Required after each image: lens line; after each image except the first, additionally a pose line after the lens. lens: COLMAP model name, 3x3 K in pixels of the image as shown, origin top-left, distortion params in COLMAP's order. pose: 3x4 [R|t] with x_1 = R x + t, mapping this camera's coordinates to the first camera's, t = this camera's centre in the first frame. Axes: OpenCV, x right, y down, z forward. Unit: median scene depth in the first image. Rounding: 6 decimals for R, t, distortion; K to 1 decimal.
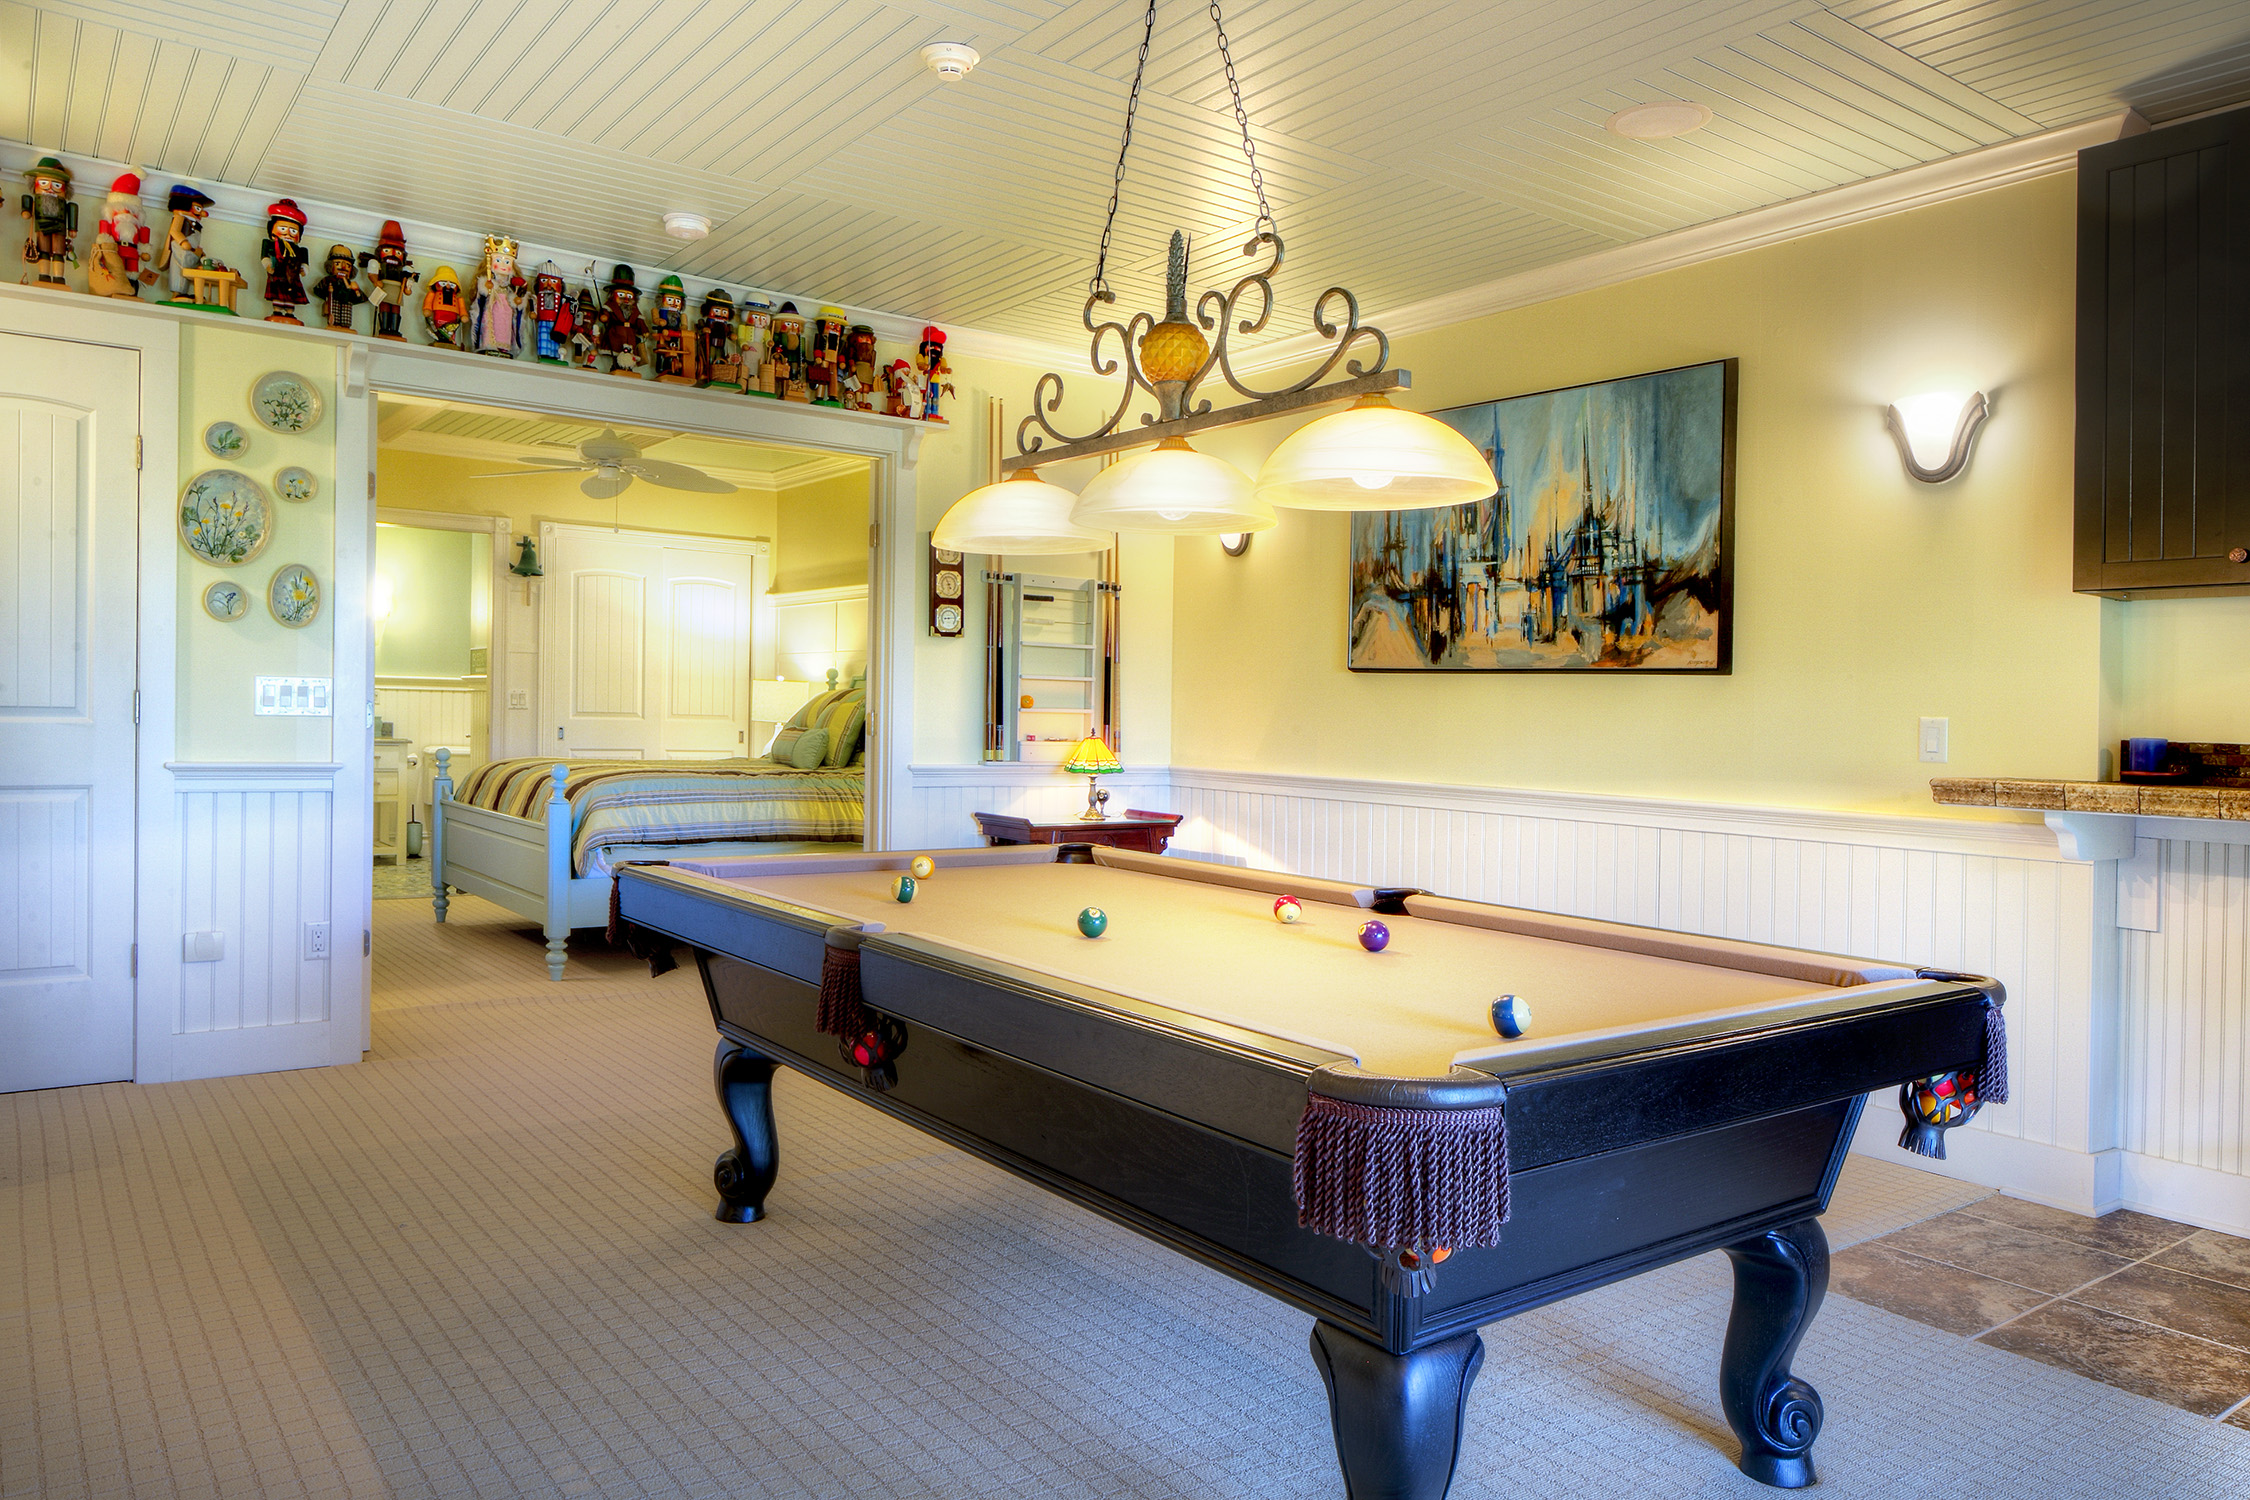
lens RADIAL K [[1538.0, 0, 1127.9], [0, 1538.0, 737.3], [0, 0, 1]] dist [-0.005811, -0.001884]
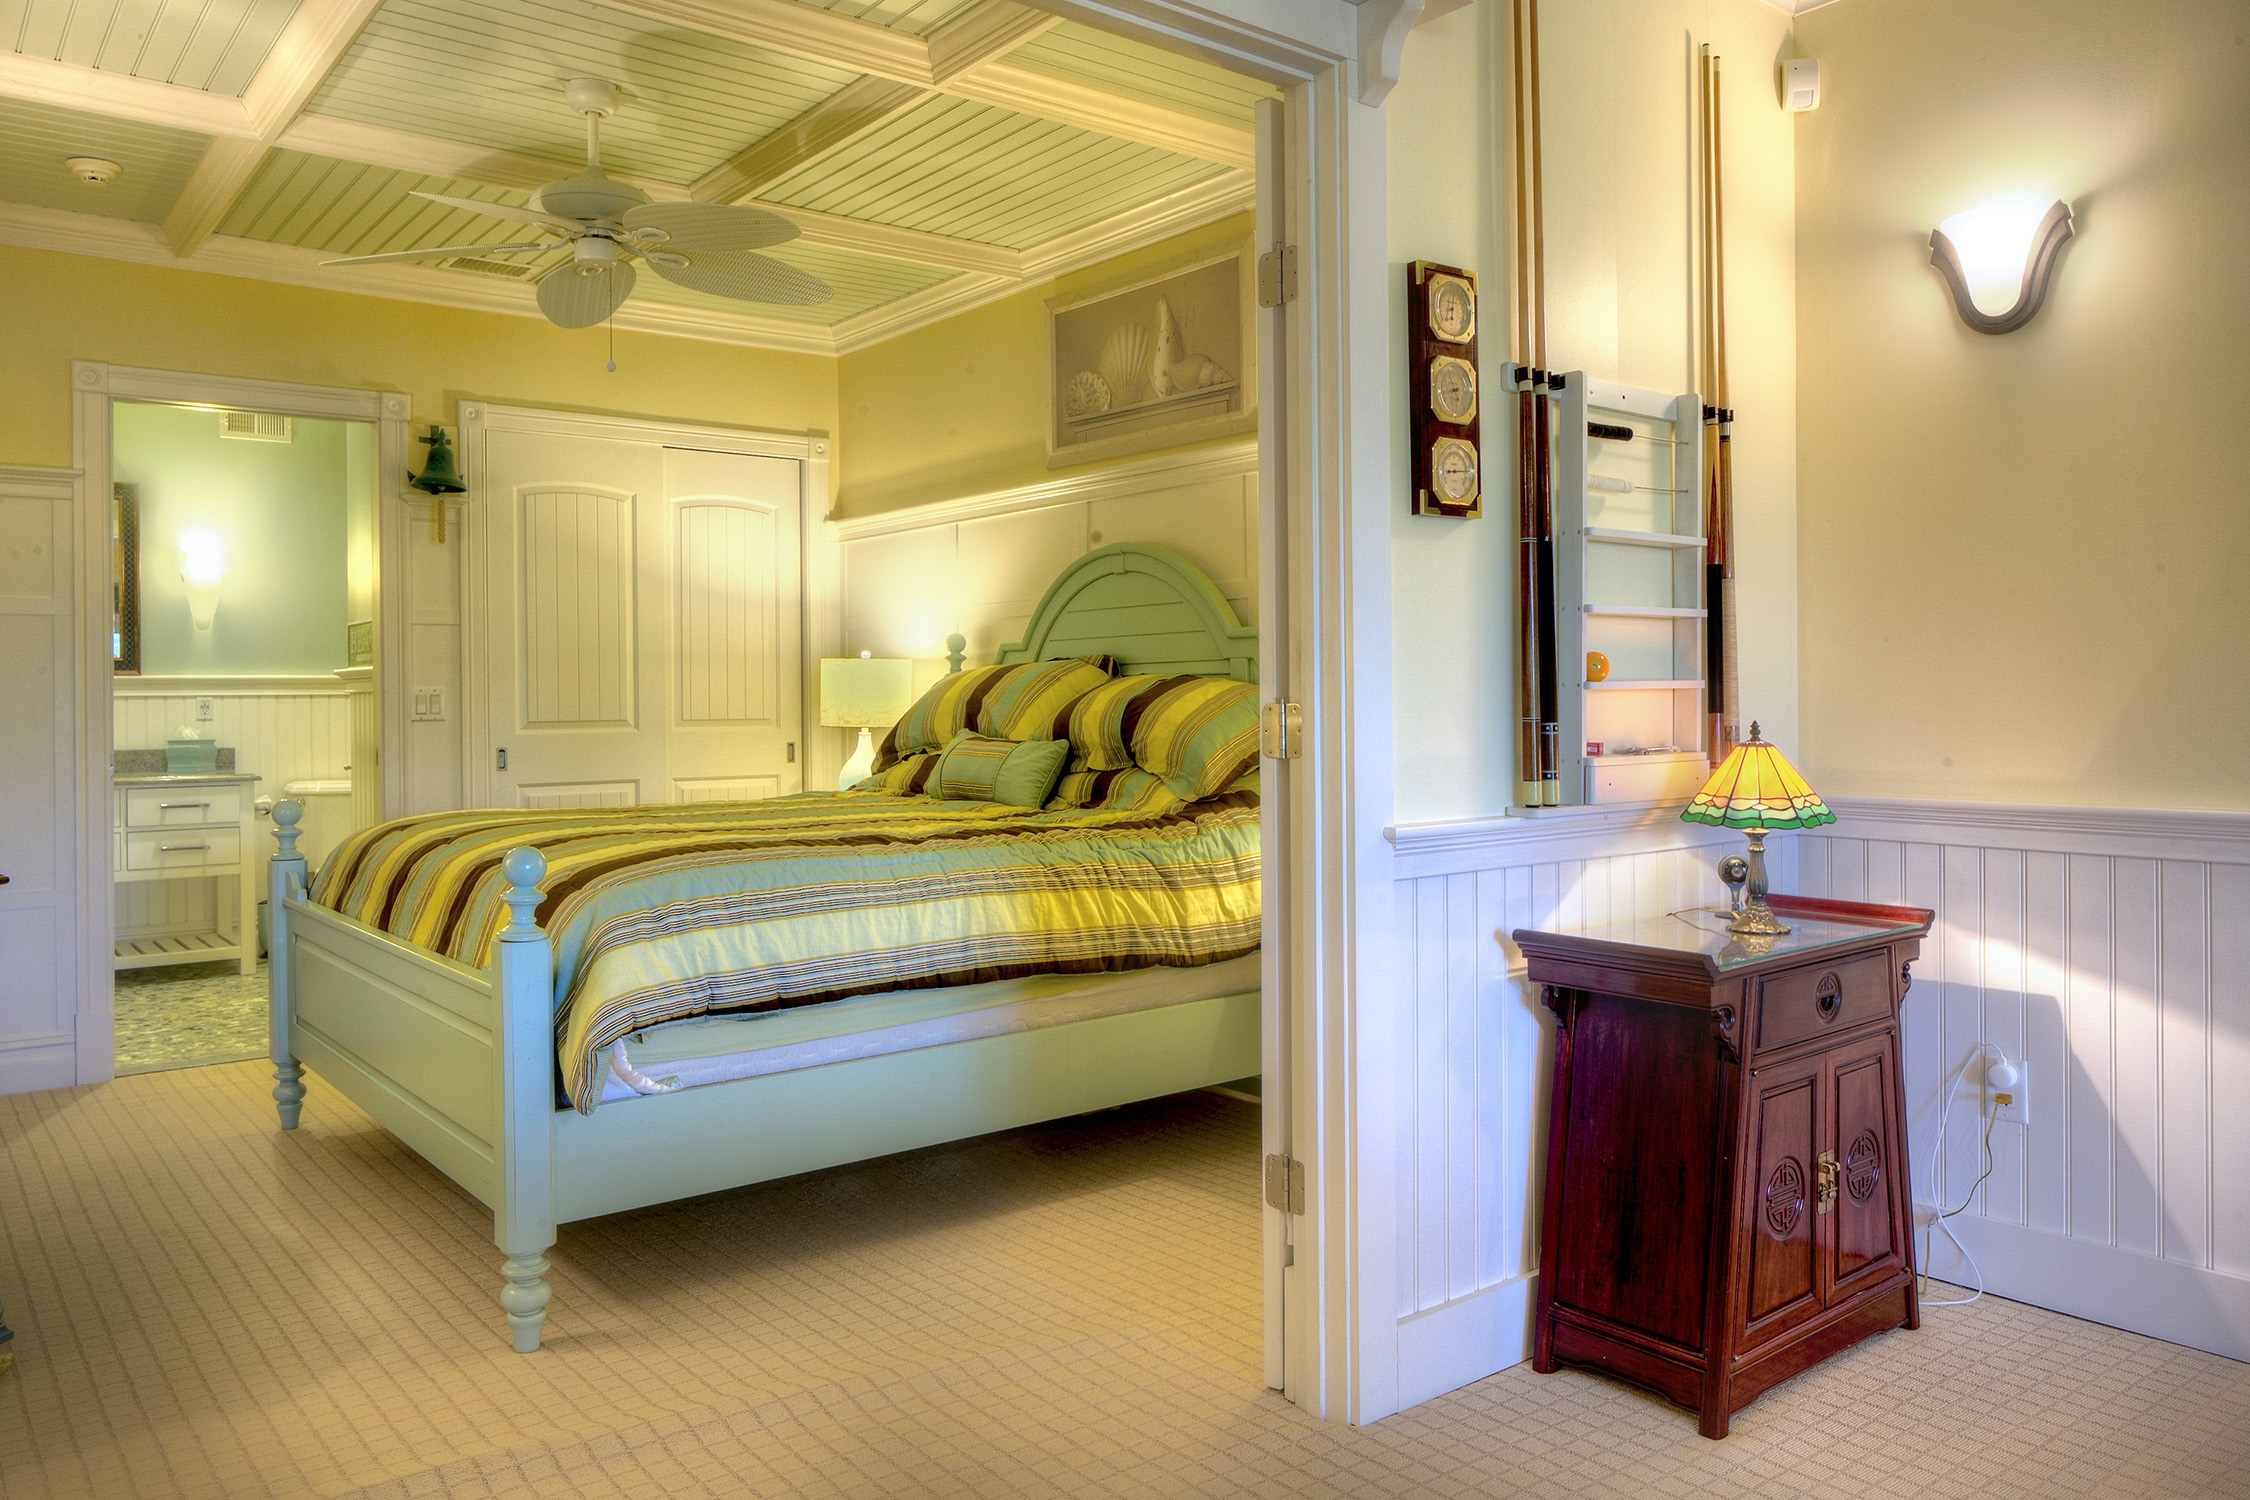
lens RADIAL K [[1586.4, 0, 1083.7], [0, 1586.4, 679.0], [0, 0, 1]] dist [-0.007923, -0.001272]
pose [[0.999333, -0.034629, 0.011588, -0.201772], [0.034934, 0.999018, -0.027250, -0.011709], [-0.010633, 0.027637, 0.999561, 0.516151]]
